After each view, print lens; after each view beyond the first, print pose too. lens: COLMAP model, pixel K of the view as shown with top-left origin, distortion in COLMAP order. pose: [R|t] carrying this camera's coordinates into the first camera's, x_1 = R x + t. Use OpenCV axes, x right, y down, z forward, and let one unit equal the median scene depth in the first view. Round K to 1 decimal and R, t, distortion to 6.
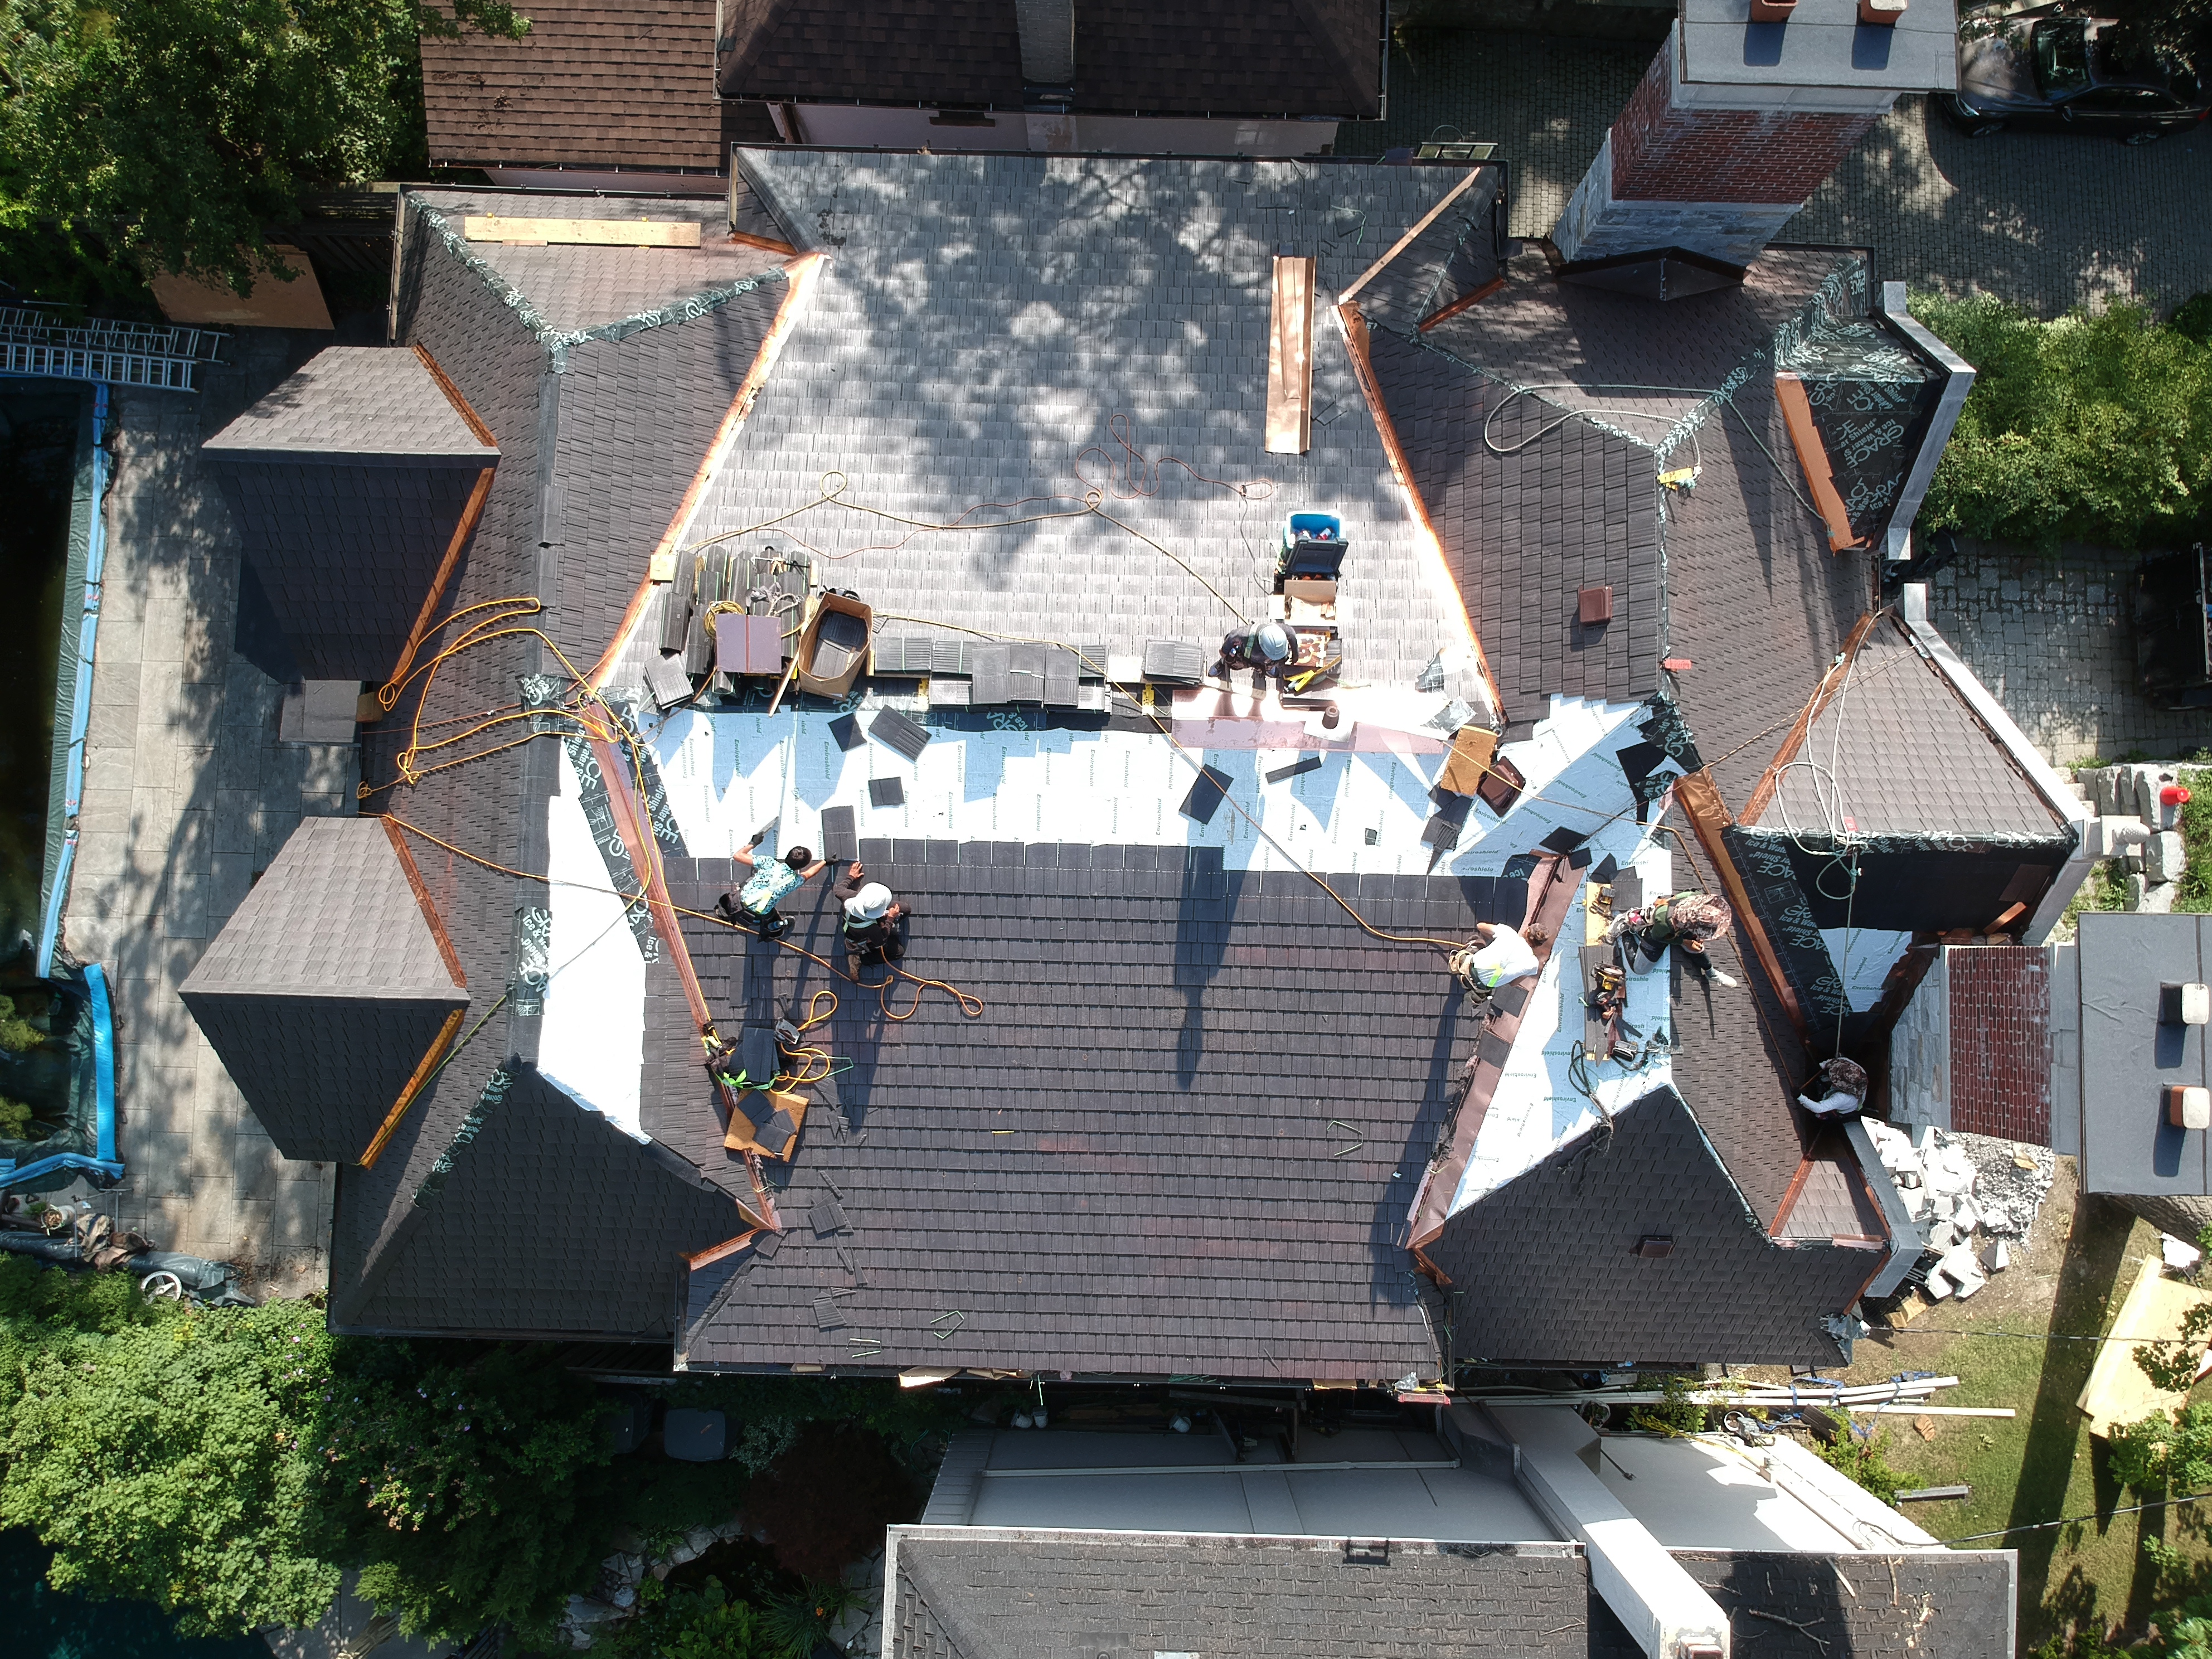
lens RADIAL K [[1648.2, 0, 1086.2], [0, 1648.2, 832.4], [0, 0, 1]] dist [0.037827, -0.097505]
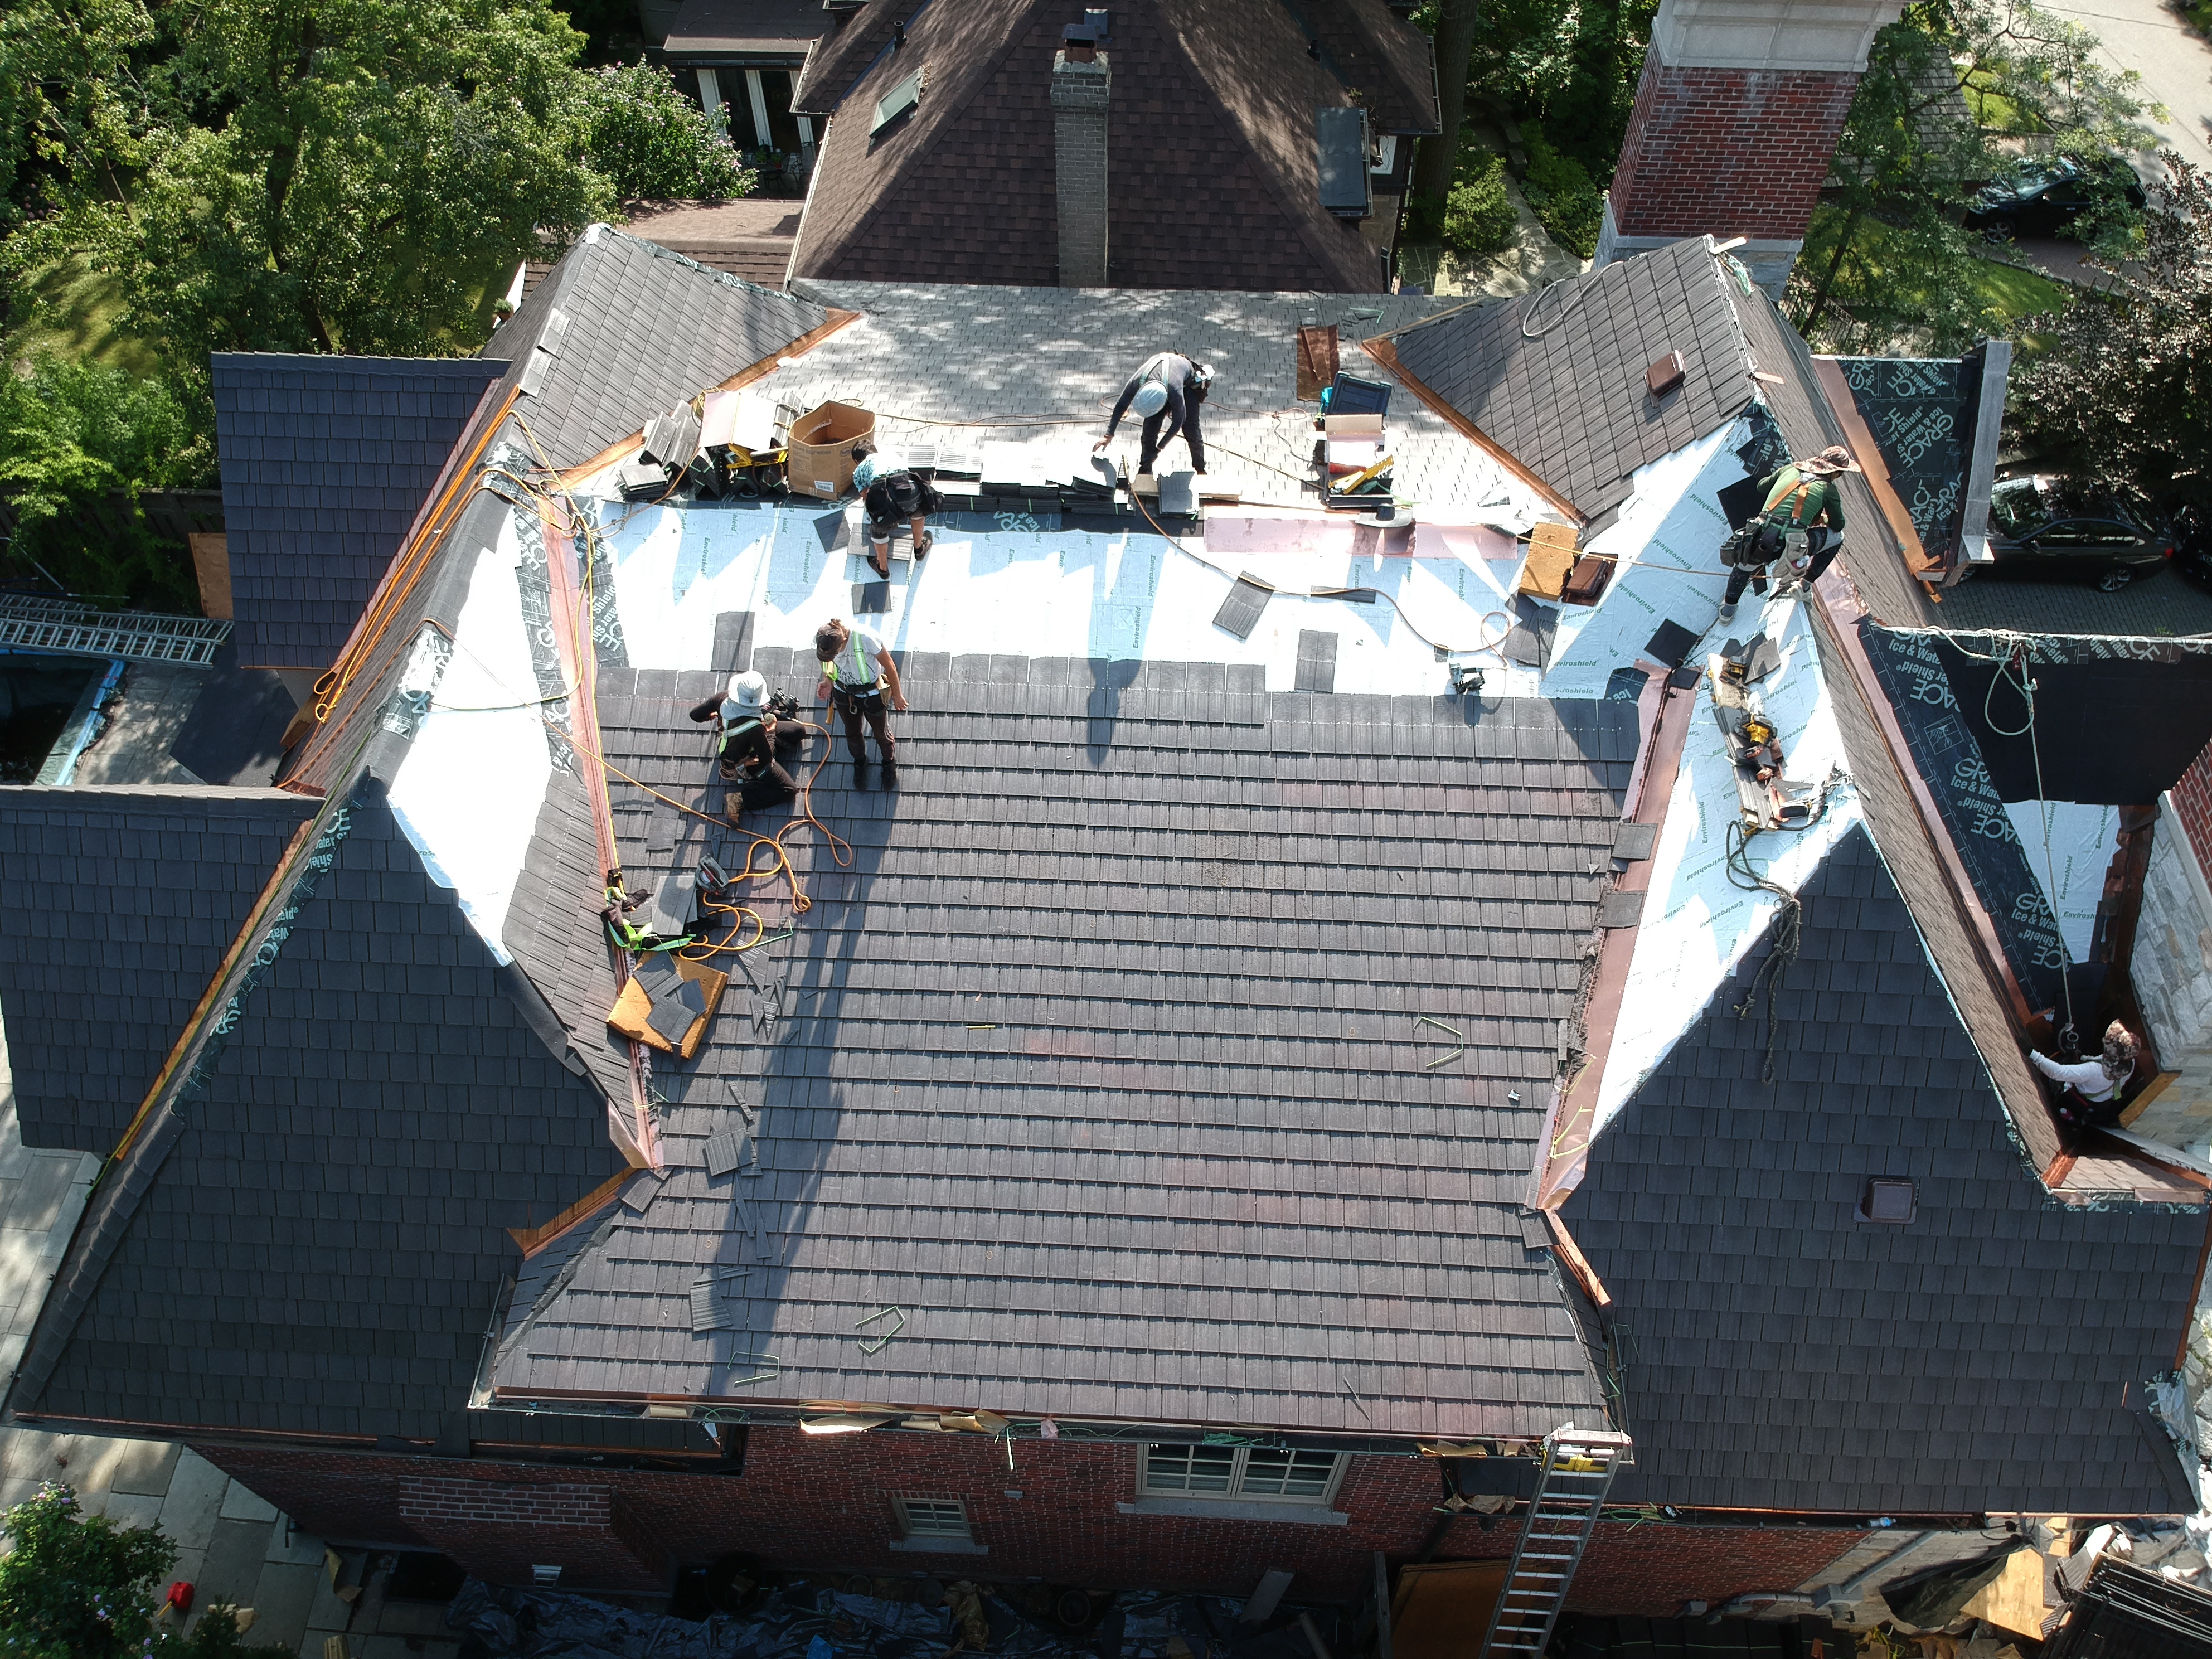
lens RADIAL K [[1648.2, 0, 1091.3], [0, 1648.2, 841.8], [0, 0, 1]] dist [0.037827, -0.097505]
pose [[0.999560, 0.027351, -0.011448, 0.006300], [-0.029213, 0.842364, -0.538117, 0.521611], [-0.005074, 0.538215, 0.842792, 0.329463]]
